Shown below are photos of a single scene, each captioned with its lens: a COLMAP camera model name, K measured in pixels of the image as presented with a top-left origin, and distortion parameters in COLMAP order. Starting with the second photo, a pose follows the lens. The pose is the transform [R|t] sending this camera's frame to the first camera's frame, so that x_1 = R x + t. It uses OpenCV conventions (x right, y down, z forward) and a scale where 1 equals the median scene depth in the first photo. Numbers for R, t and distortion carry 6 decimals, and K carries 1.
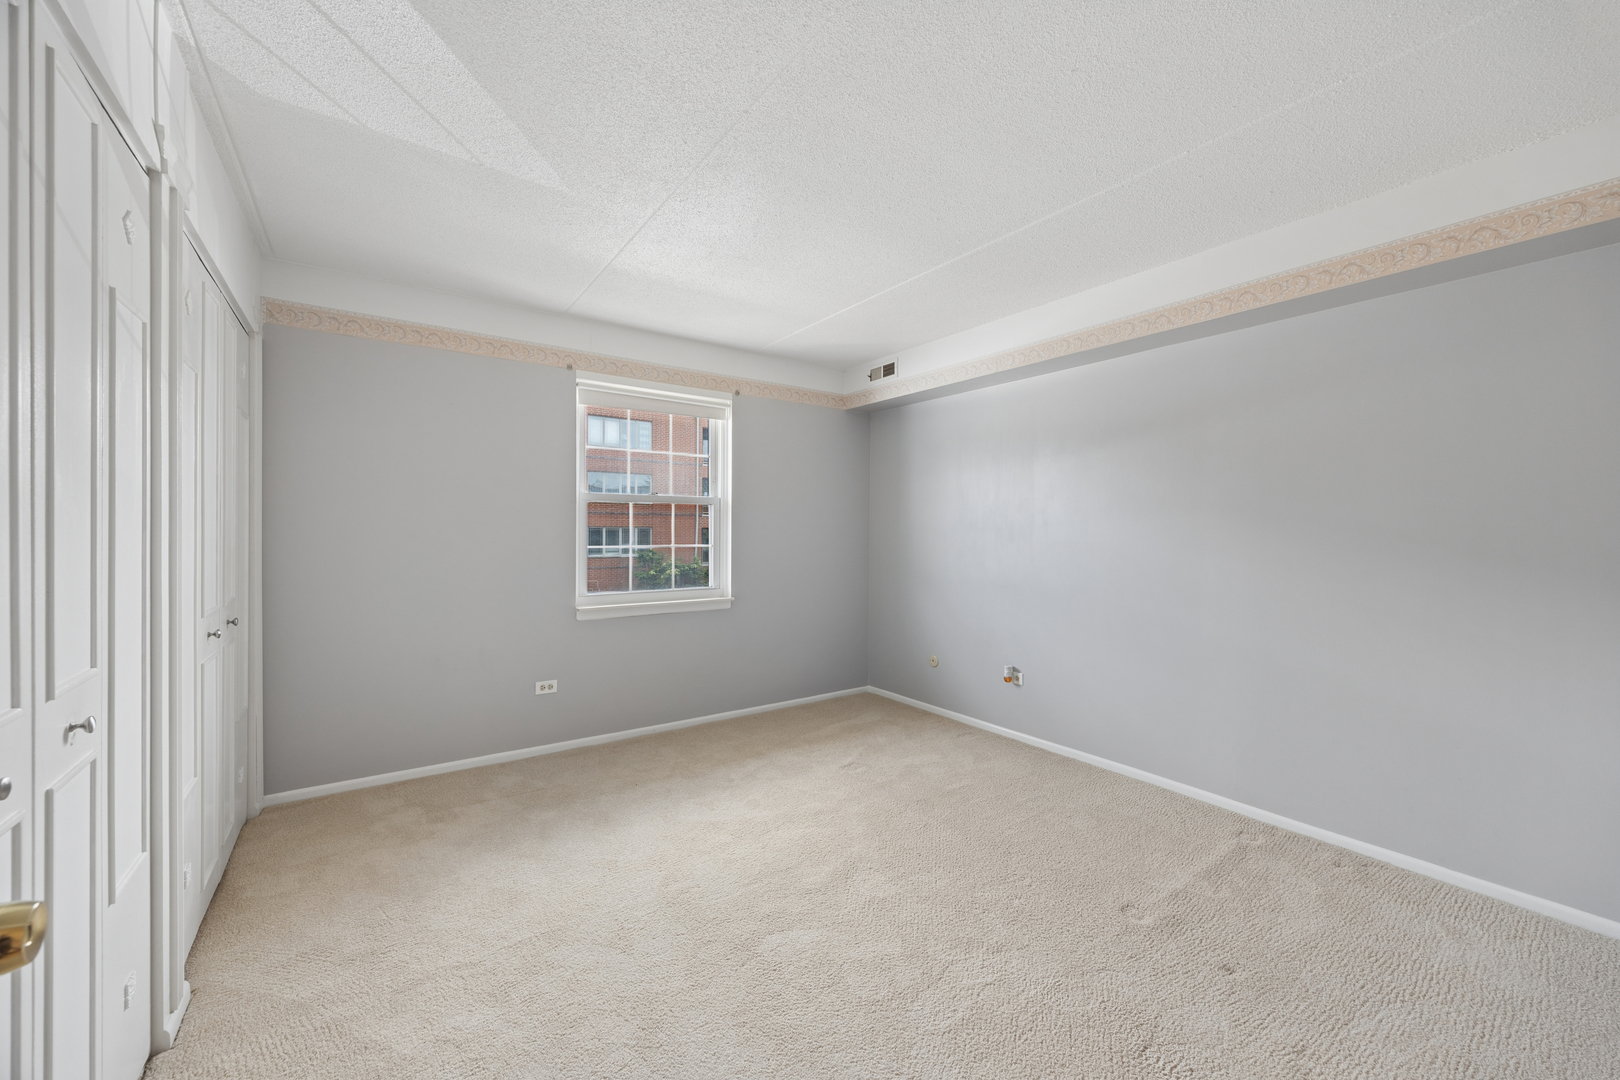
lens RADIAL K [[615.3, 0, 795.7], [0, 615.3, 534.8], [0, 0, 1]] dist [0.000715, 0.000099]
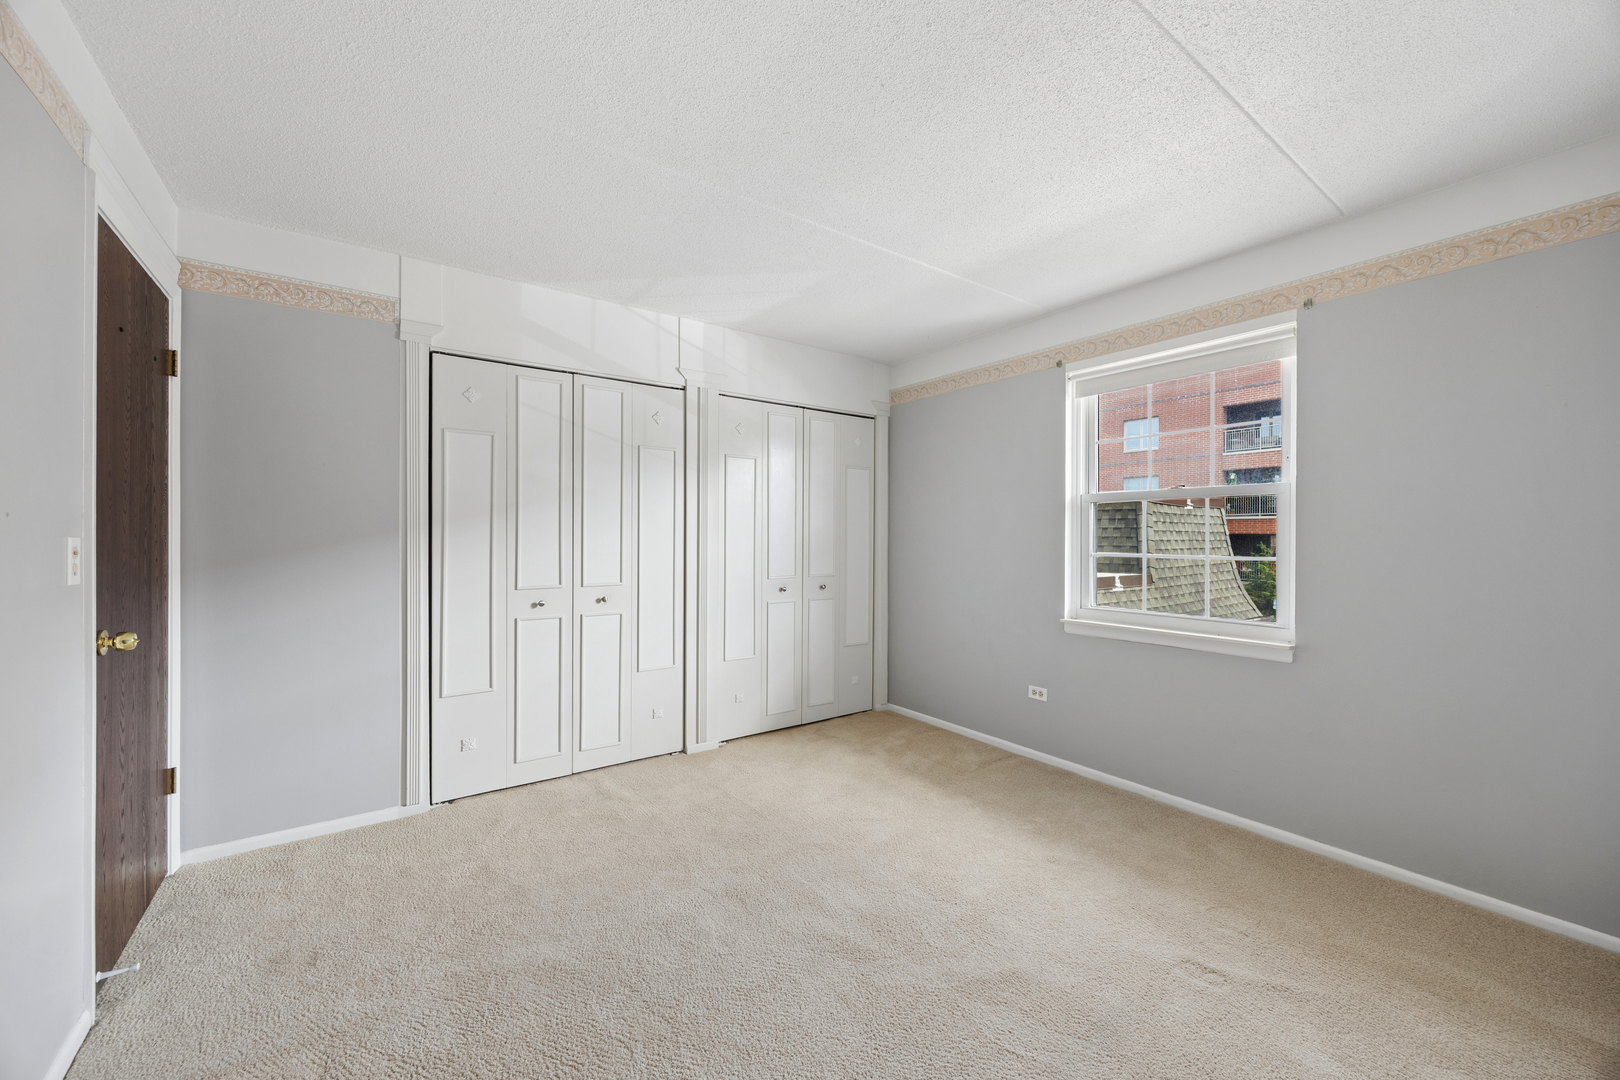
lens RADIAL K [[615.3, 0, 795.7], [0, 615.3, 534.8], [0, 0, 1]] dist [0.000715, 0.000099]
pose [[0.012248, -0.003420, -0.999919, 0.589099], [-0.005217, 0.999980, -0.003484, -0.003375], [0.999911, 0.005259, 0.012230, 0.595896]]
